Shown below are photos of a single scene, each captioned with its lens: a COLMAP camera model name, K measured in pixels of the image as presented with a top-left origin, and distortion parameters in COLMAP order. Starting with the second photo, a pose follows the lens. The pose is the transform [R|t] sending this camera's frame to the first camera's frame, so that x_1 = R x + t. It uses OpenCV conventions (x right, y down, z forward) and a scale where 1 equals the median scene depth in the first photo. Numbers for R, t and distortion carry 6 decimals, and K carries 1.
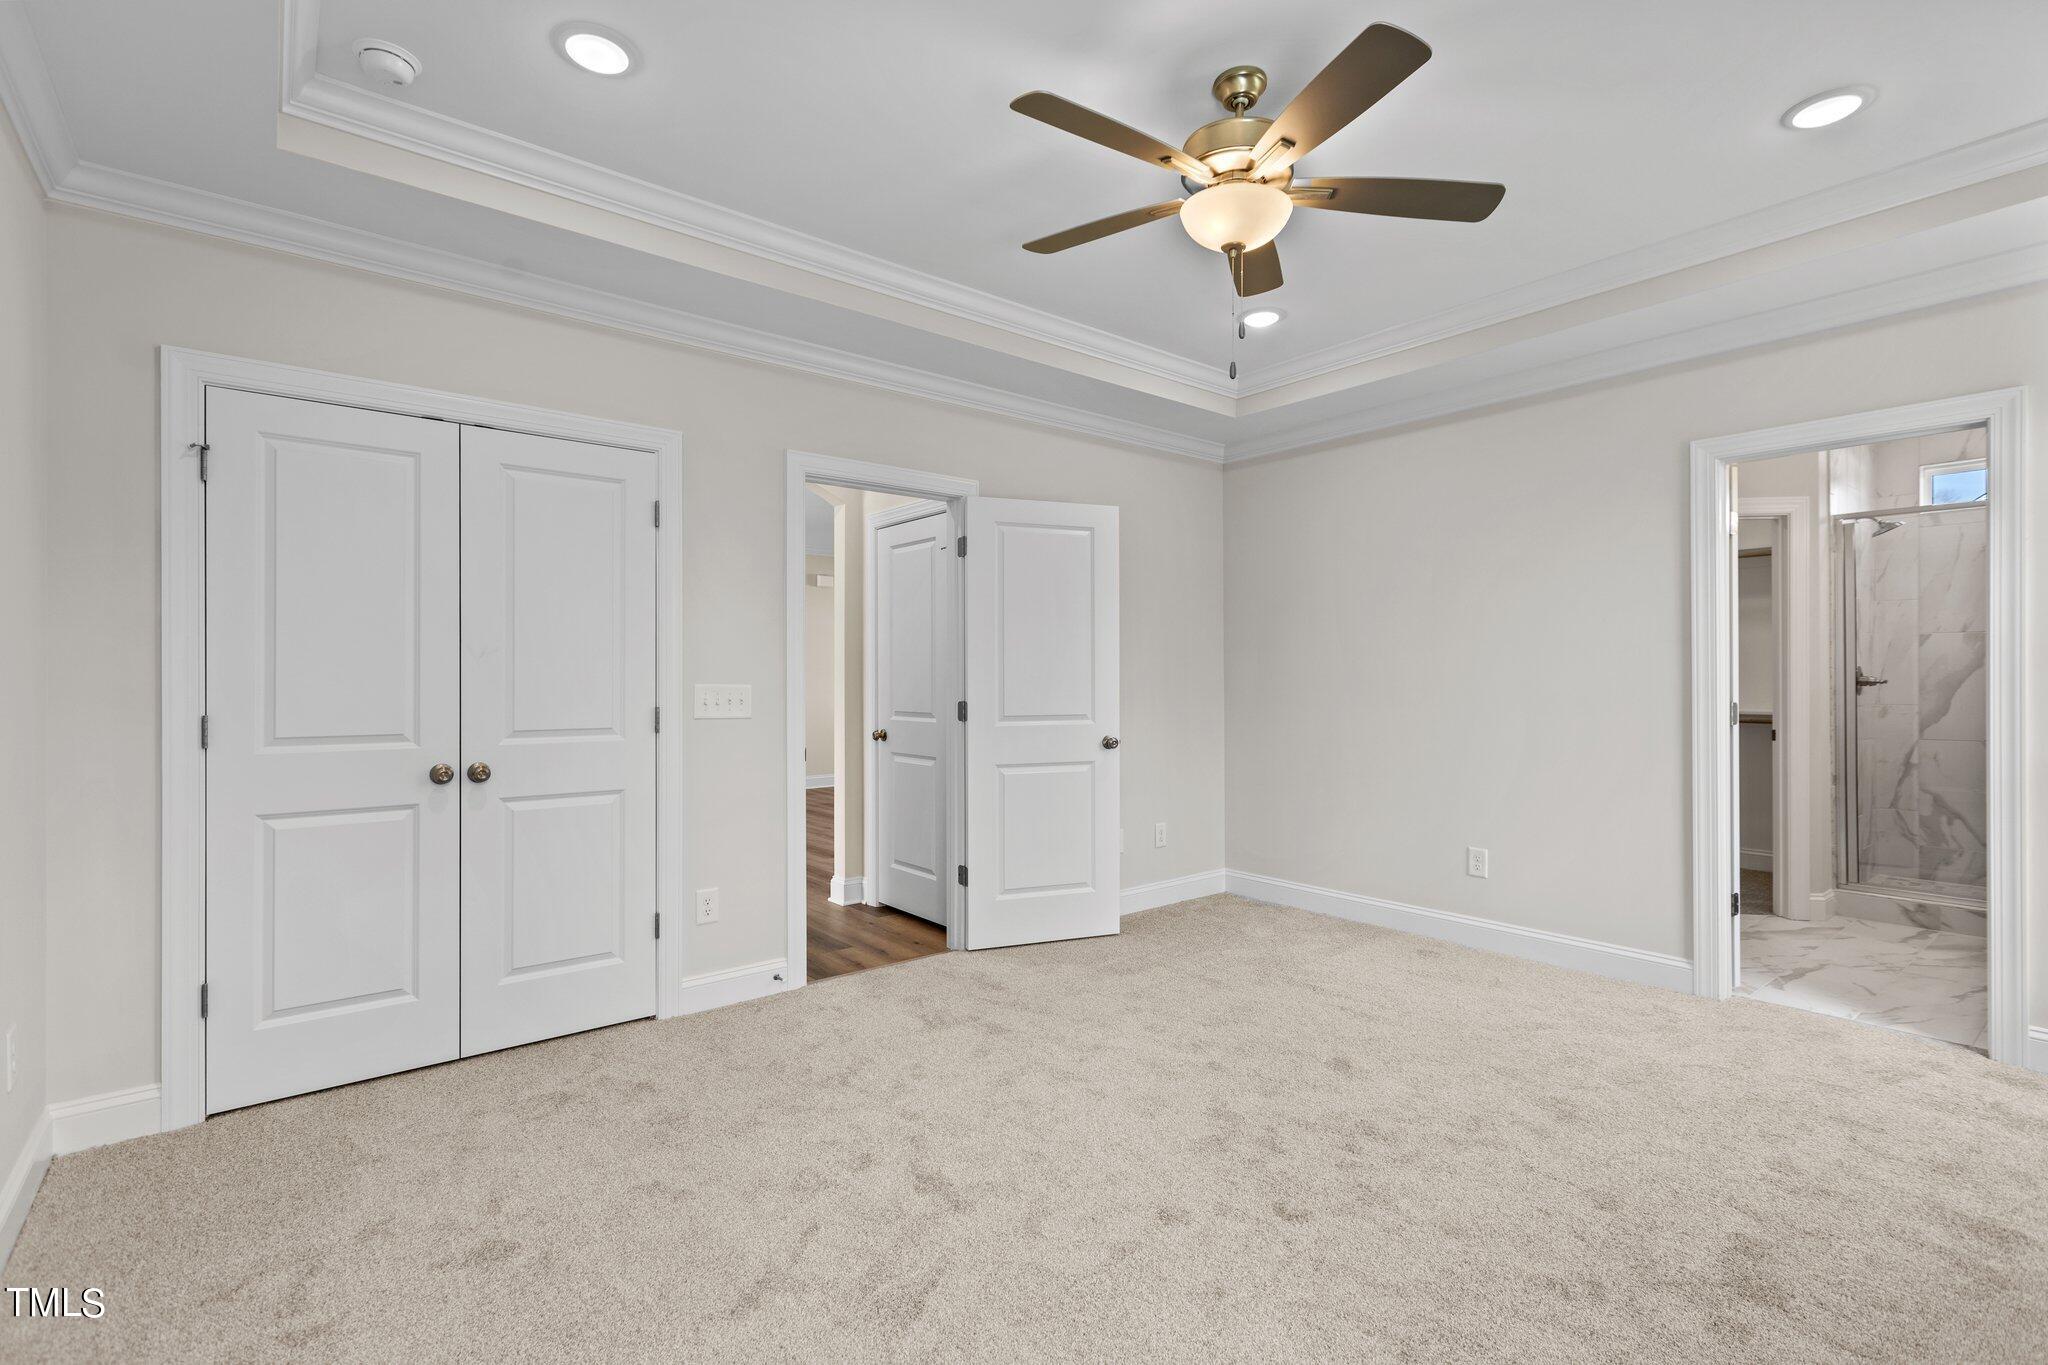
lens RADIAL K [[927.3, 0, 1026.3], [0, 927.3, 689.4], [0, 0, 1]] dist [0.008570, -0.002772]
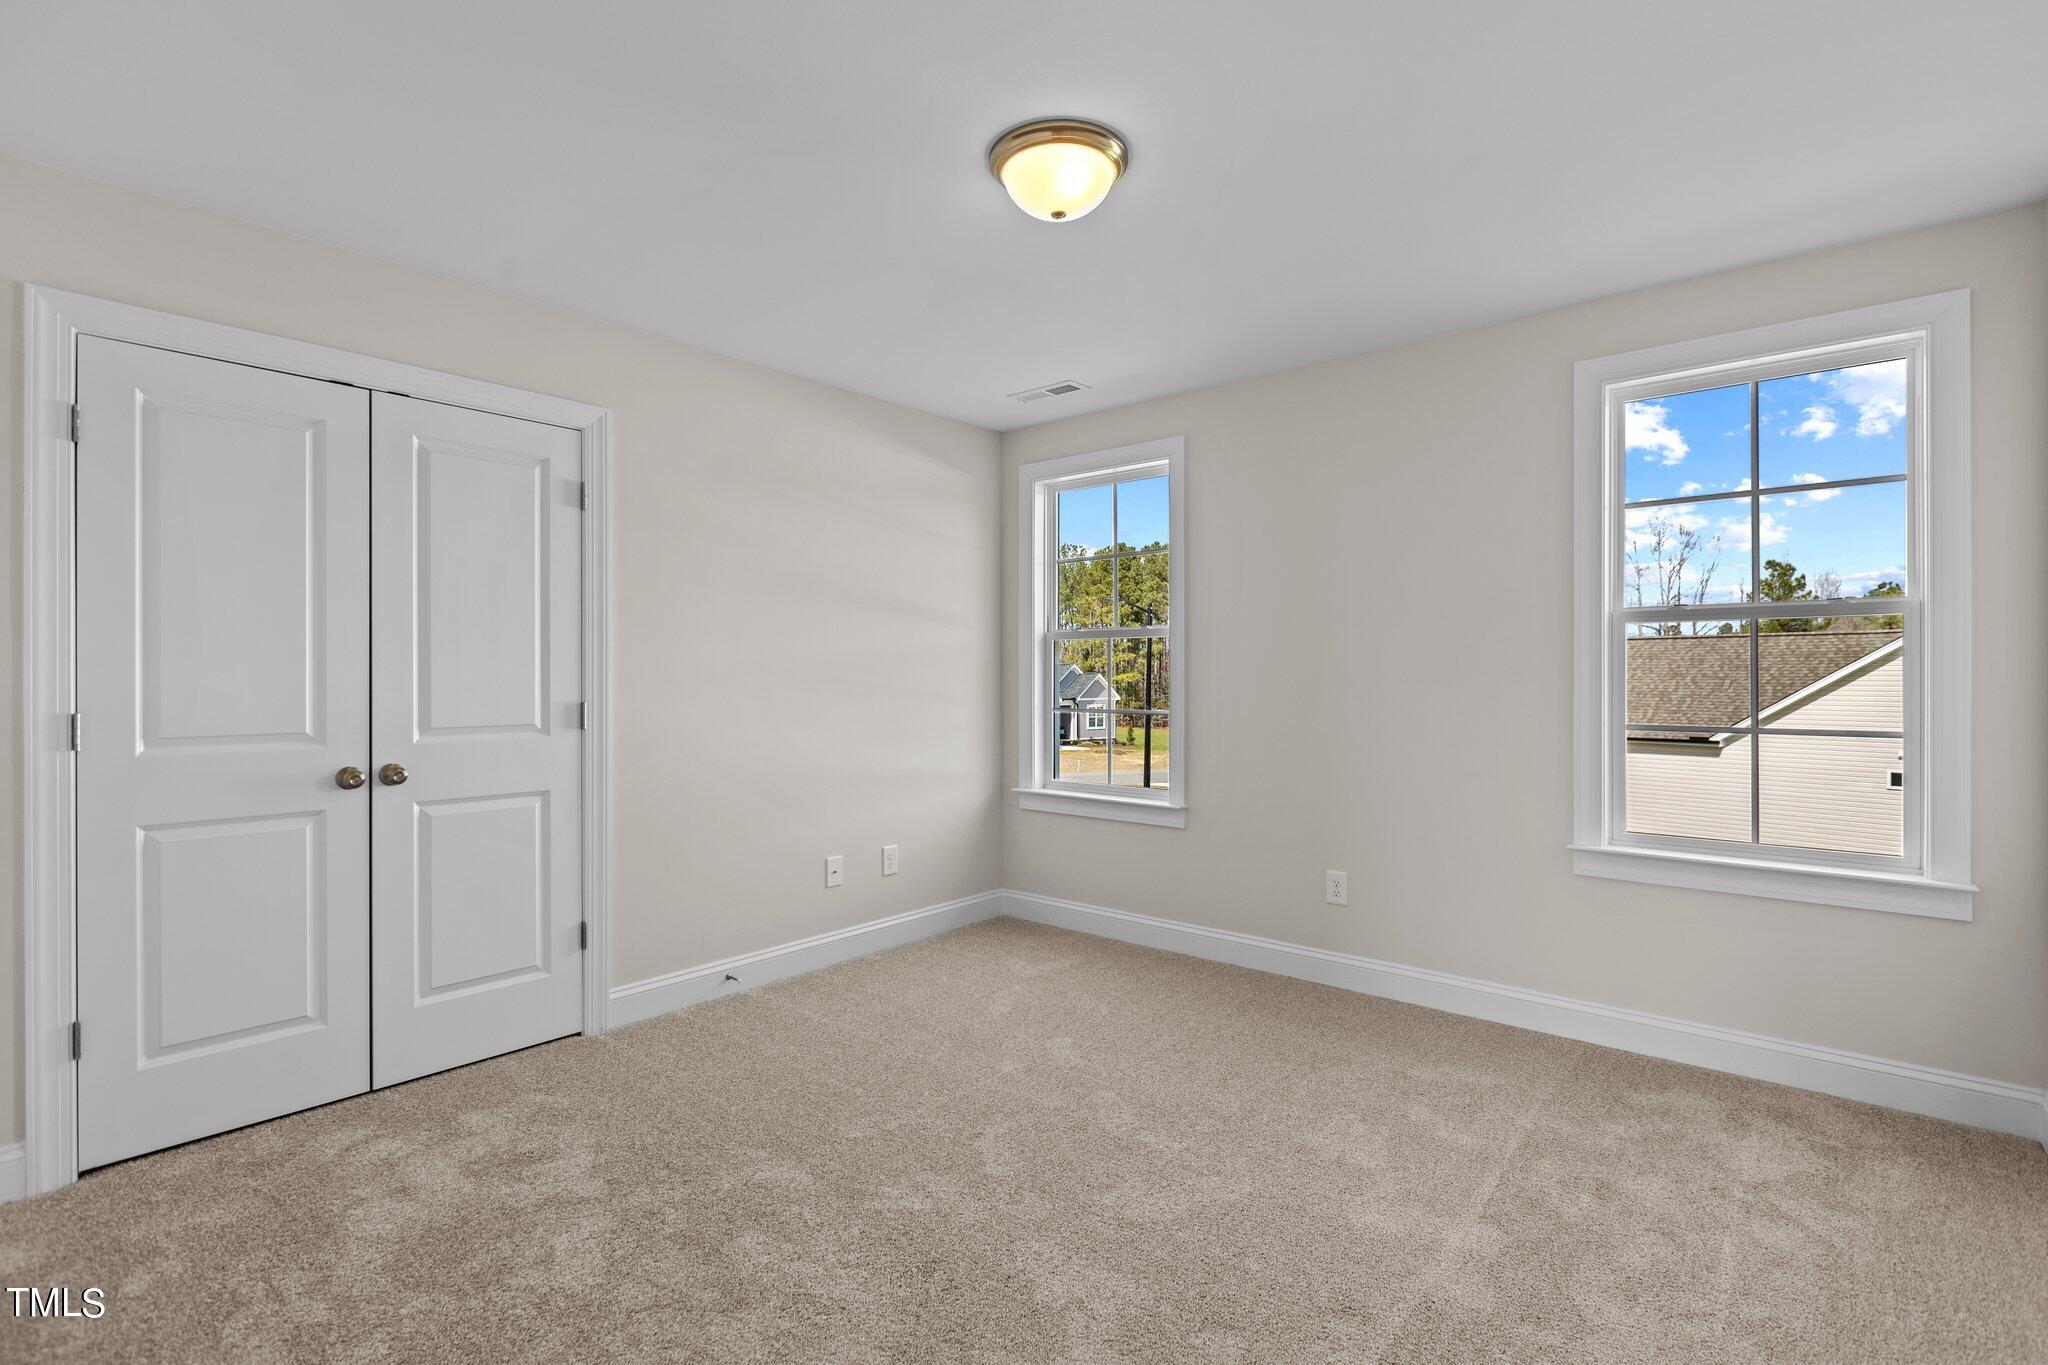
lens RADIAL K [[1024.0, 0, 1086.2], [0, 1024.0, 684.1], [0, 0, 1]] dist [-0.002357, 0.000085]
pose [[0.967407, -0.002244, 0.253217, -0.189396], [0.002417, 0.999997, -0.000372, 0.003213], [-0.253216, 0.000972, 0.967409, -0.143399]]
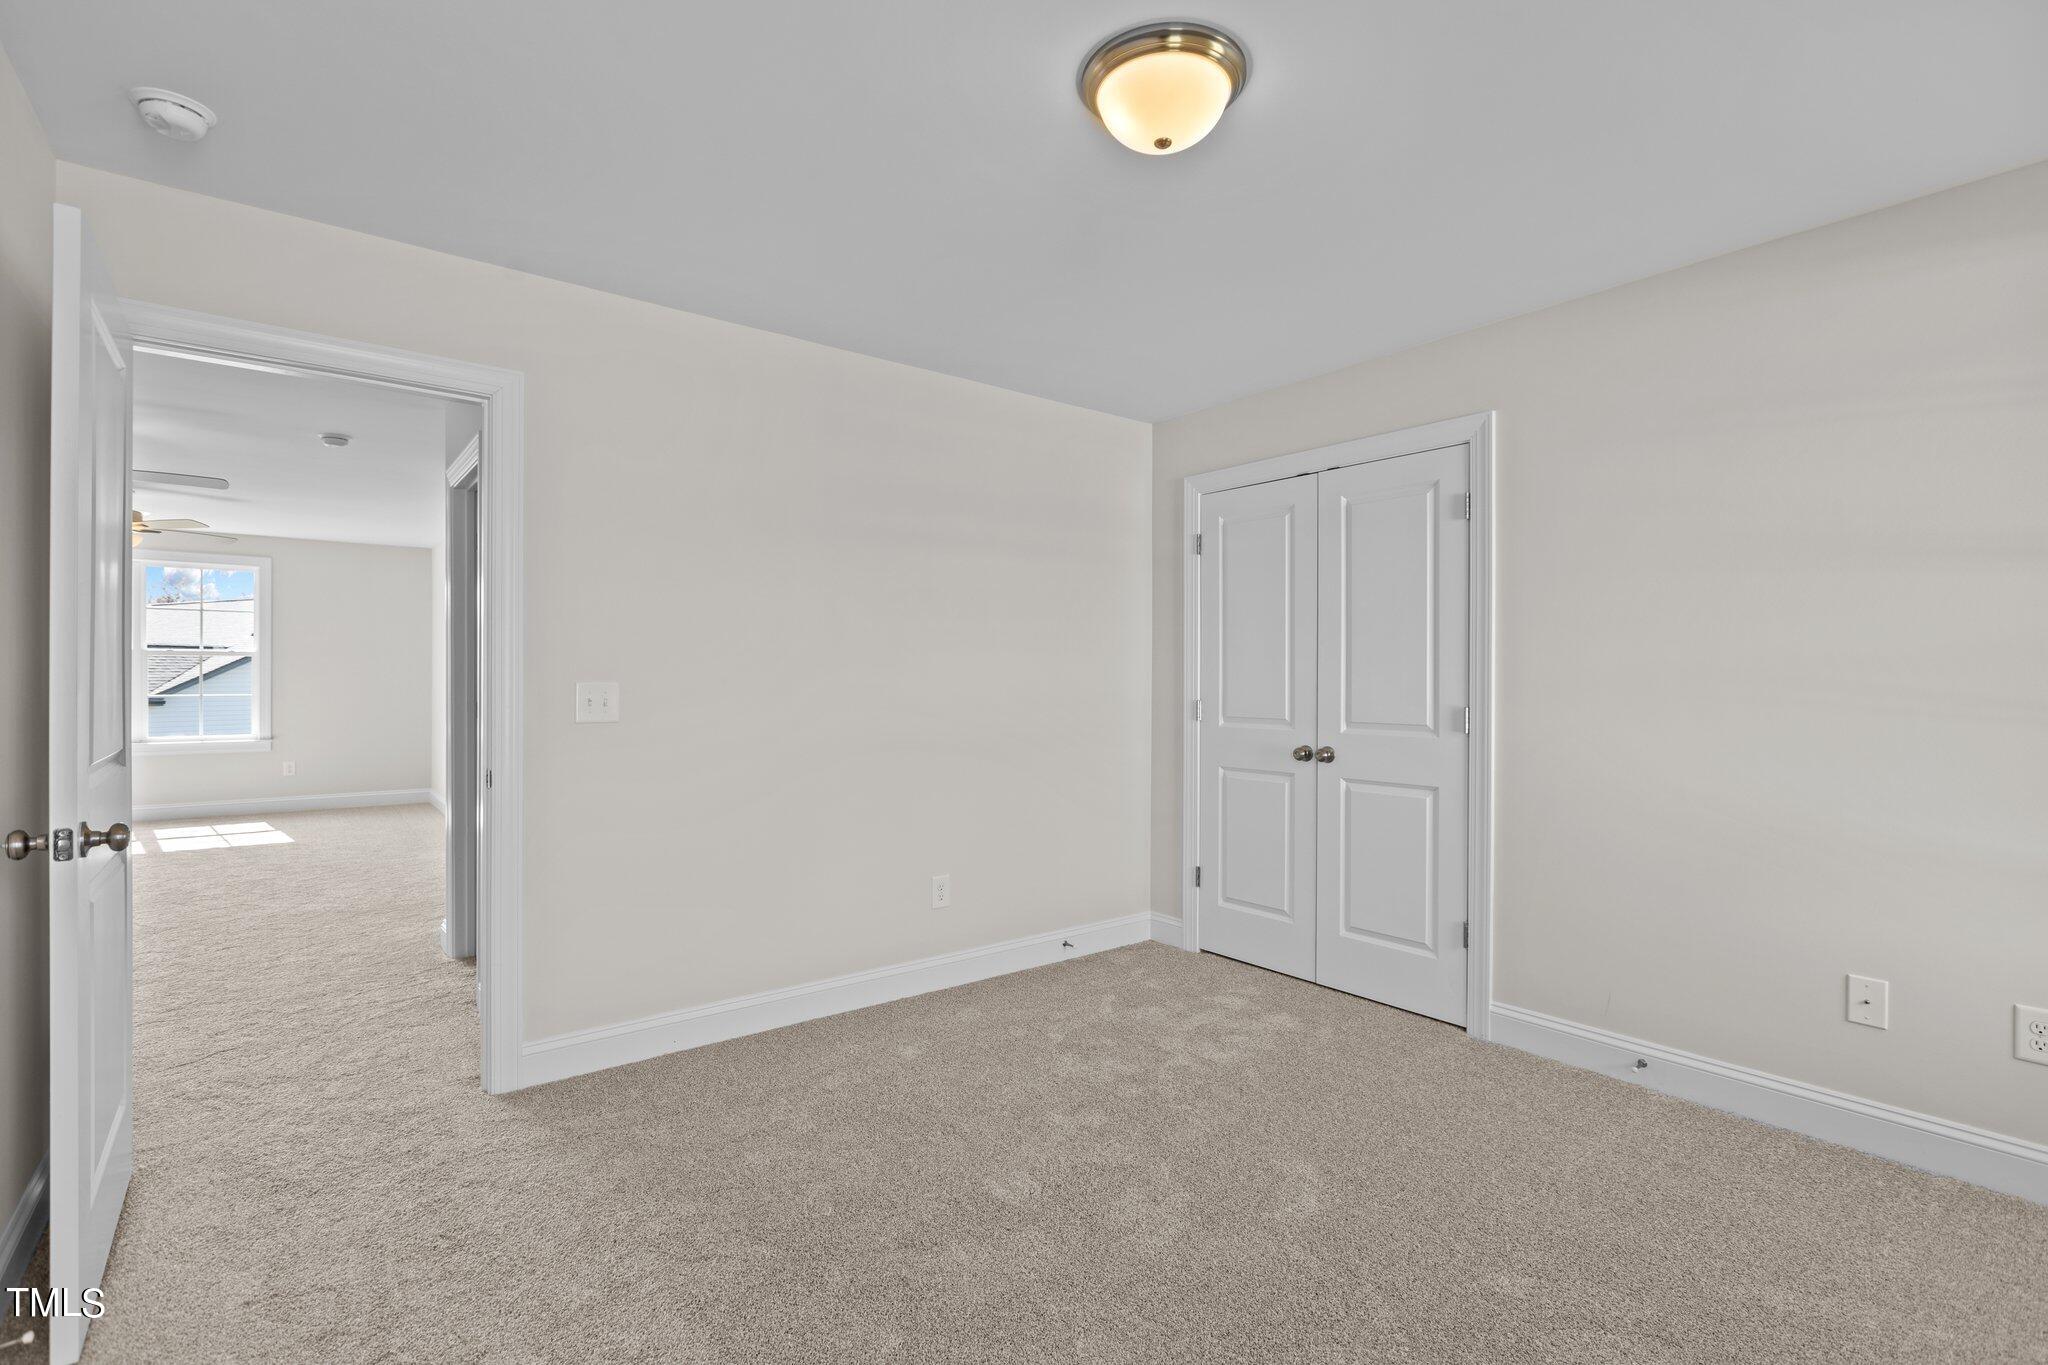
lens RADIAL K [[1024.0, 0, 1026.7], [0, 1024.0, 685.2], [0, 0, 1]] dist [-0.002357, 0.000085]
pose [[-0.057189, 0.002539, -0.998360, 0.798937], [-0.013357, 0.999905, 0.003308, -0.000733], [0.998274, 0.013524, -0.057149, 0.704196]]
